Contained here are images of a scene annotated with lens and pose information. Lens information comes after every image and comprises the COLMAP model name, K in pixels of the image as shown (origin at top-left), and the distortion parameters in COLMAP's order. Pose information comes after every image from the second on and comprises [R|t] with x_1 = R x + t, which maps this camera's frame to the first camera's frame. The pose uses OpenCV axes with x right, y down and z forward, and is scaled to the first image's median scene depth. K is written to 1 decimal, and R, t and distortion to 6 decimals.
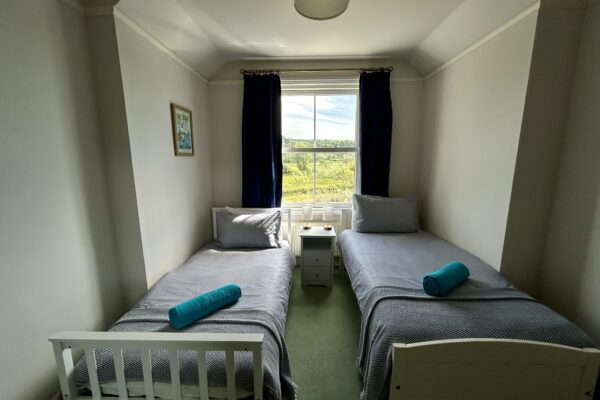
lens RADIAL K [[245.6, 0, 300.7], [0, 245.6, 199.6], [0, 0, 1]] dist [-0.000378, -0.000037]
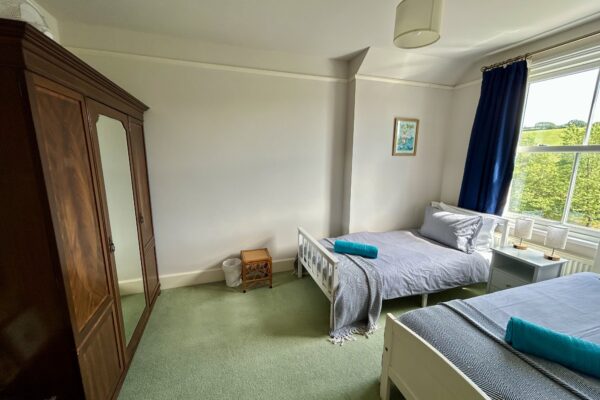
lens RADIAL K [[245.6, 0, 298.8], [0, 245.6, 200.5], [0, 0, 1]] dist [-0.000378, -0.000037]
pose [[0.328142, 0.184113, -0.926512, 0.551936], [-0.167577, 0.976611, 0.134718, -0.022982], [0.929646, 0.111055, 0.351320, 0.037220]]
